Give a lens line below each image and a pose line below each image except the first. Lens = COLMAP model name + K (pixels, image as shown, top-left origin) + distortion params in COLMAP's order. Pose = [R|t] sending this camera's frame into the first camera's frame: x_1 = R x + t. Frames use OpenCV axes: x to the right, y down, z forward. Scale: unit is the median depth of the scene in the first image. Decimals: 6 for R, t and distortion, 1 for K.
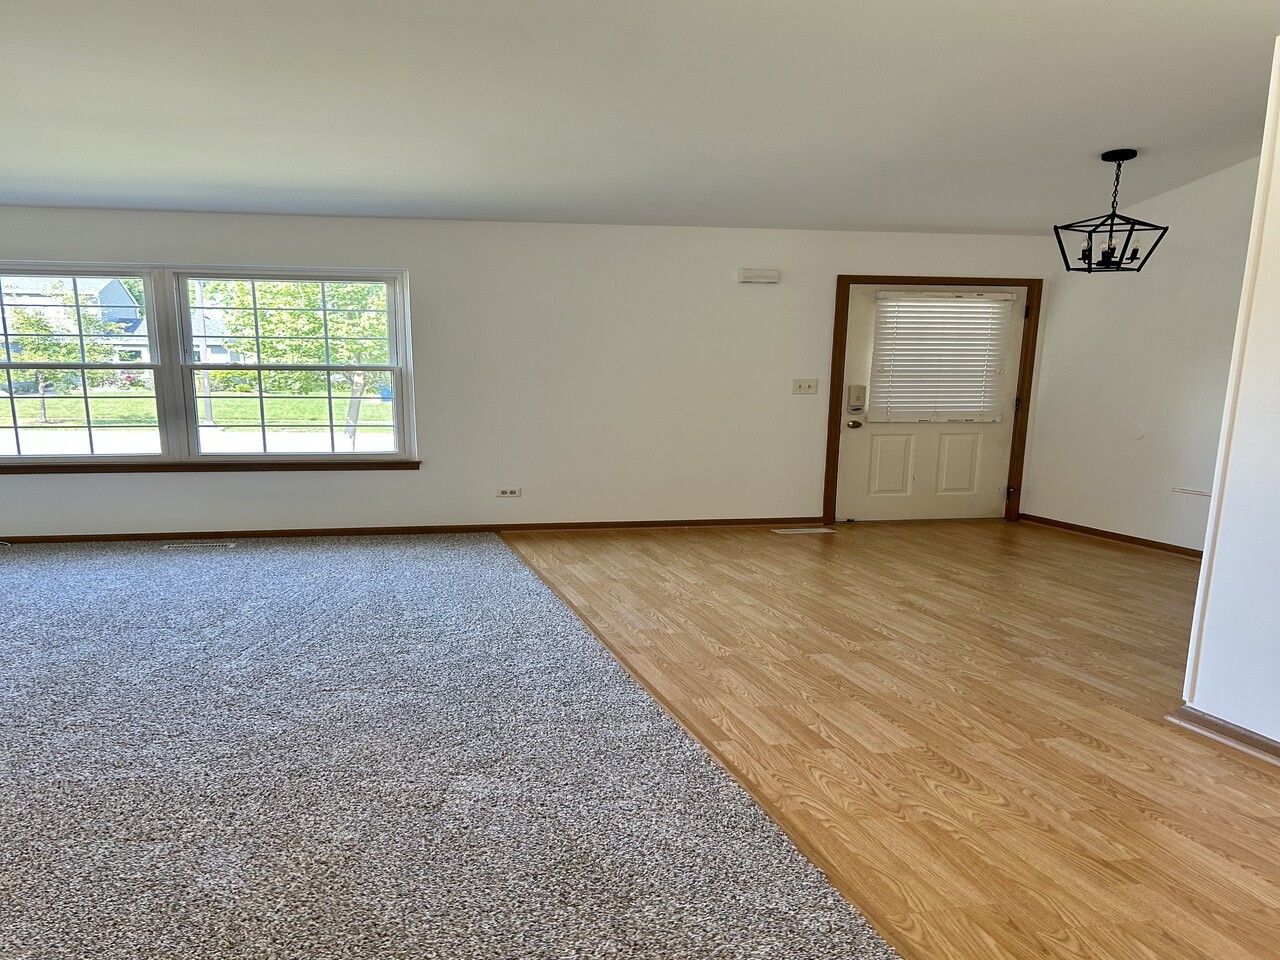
lens RADIAL K [[1280.7, 0, 639.6], [0, 1280.7, 478.6], [0, 0, 1]] dist [0.021116, 0.000000]
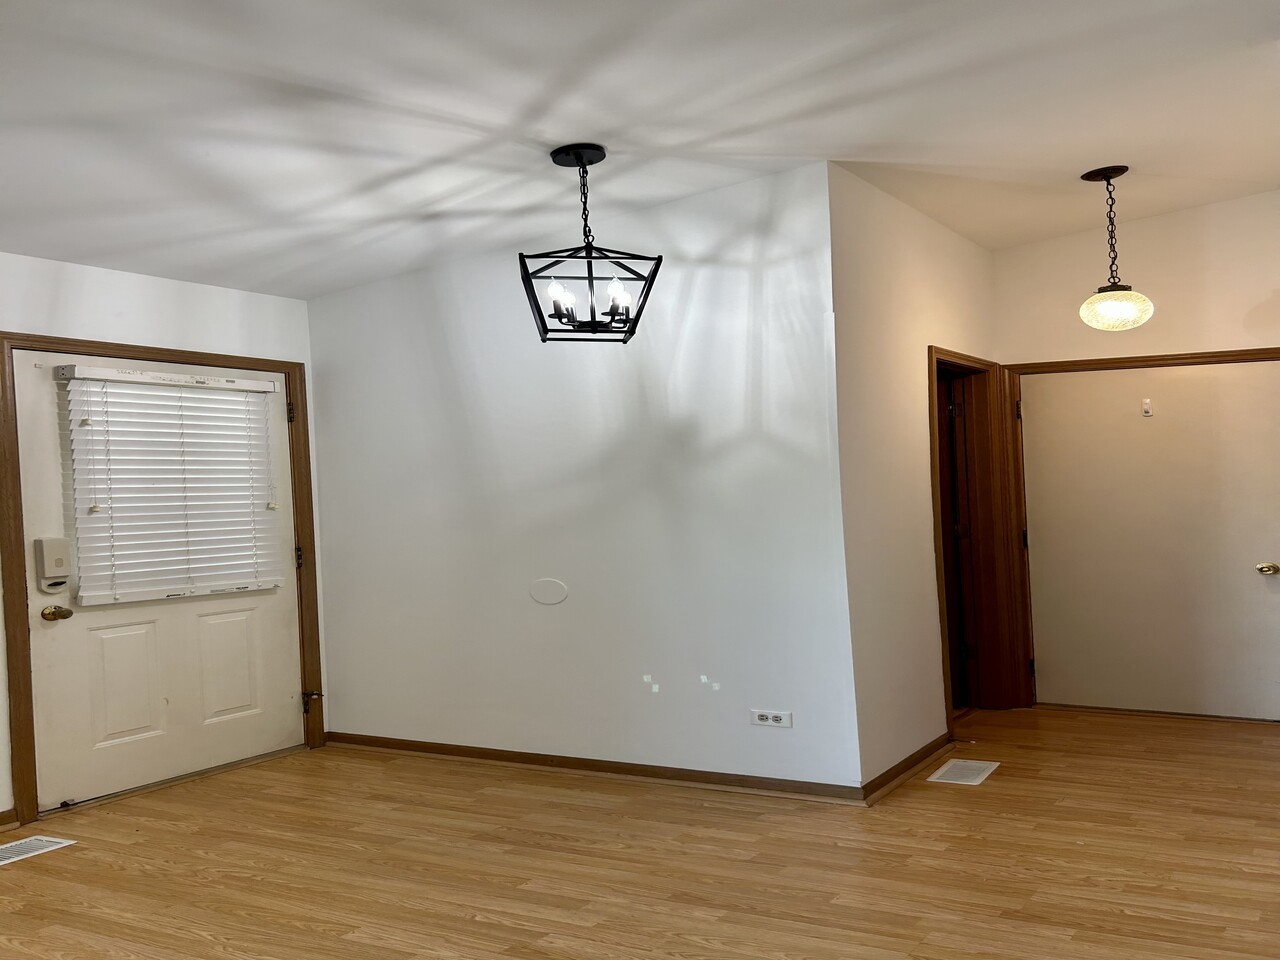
lens RADIAL K [[1280.7, 0, 639.7], [0, 1280.7, 481.1], [0, 0, 1]] dist [0.021116, 0.000000]
pose [[0.681944, -0.012625, 0.731296, -0.051899], [0.084706, 0.994486, -0.061821, -0.042823], [-0.726483, 0.104104, 0.679253, 0.459603]]
